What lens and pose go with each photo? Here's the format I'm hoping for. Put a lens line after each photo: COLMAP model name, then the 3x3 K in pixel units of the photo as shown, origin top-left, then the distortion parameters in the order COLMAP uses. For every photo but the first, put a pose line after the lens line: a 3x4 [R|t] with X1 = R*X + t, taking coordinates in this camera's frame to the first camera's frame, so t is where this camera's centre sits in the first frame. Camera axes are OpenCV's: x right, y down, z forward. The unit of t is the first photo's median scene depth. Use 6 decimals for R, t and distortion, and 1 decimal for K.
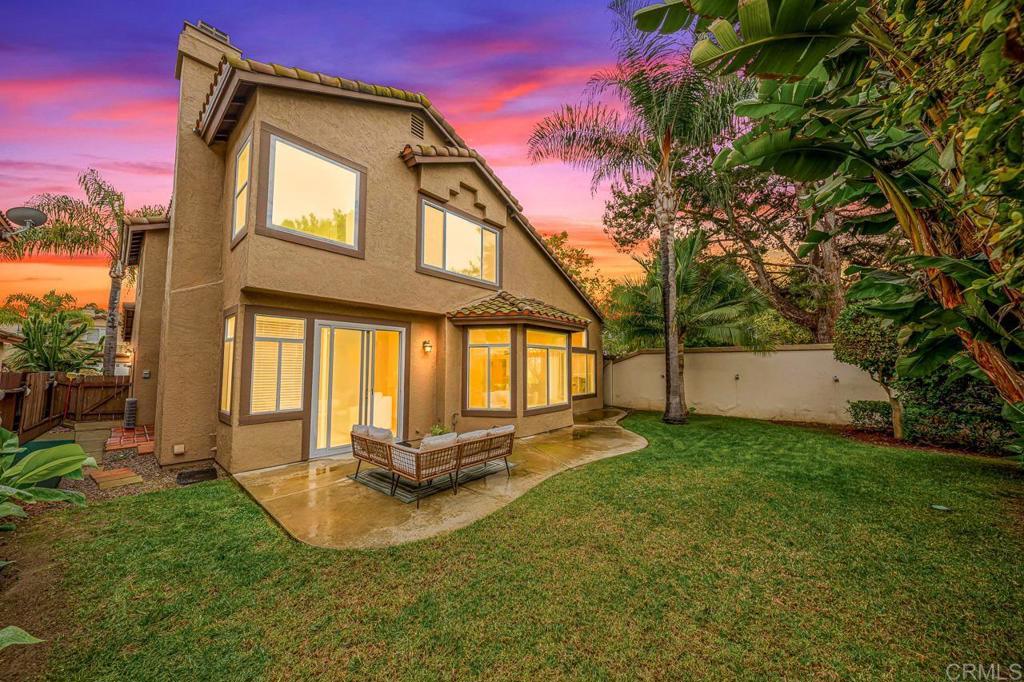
lens RADIAL K [[355.3, 0, 514.9], [0, 355.3, 341.5], [0, 0, 1]] dist [-0.001793, -0.000144]
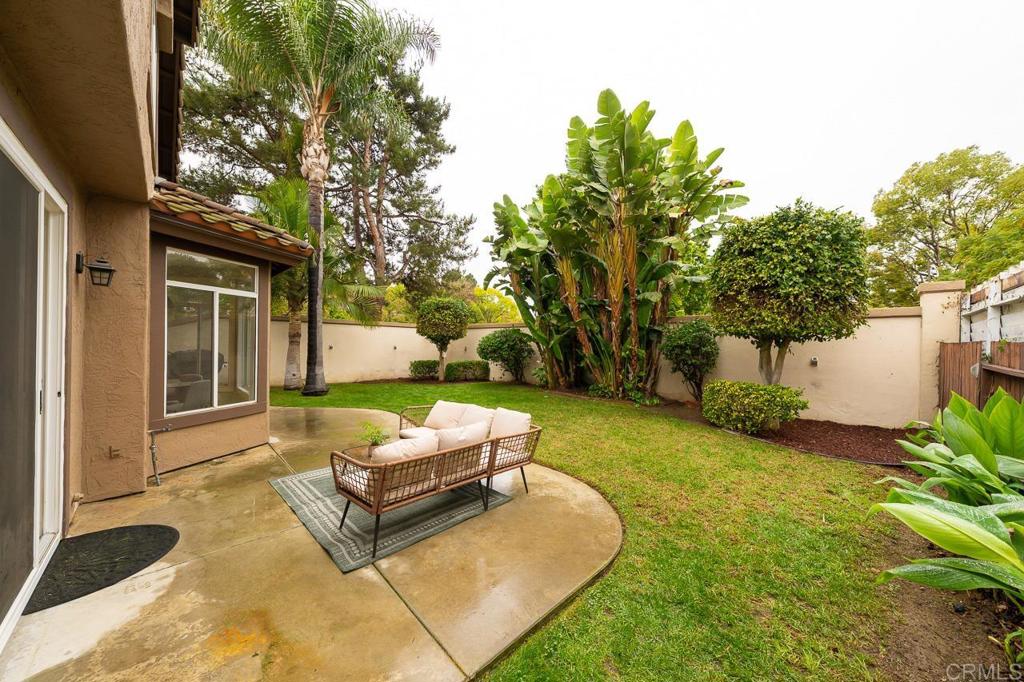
lens RADIAL K [[355.3, 0, 516.9], [0, 355.3, 344.8], [0, 0, 1]] dist [-0.001793, -0.000144]
pose [[0.032909, 0.000132, 0.999458, -0.632849], [-0.091901, 0.995764, 0.002894, 0.054911], [-0.995224, -0.091946, 0.032782, 0.561822]]
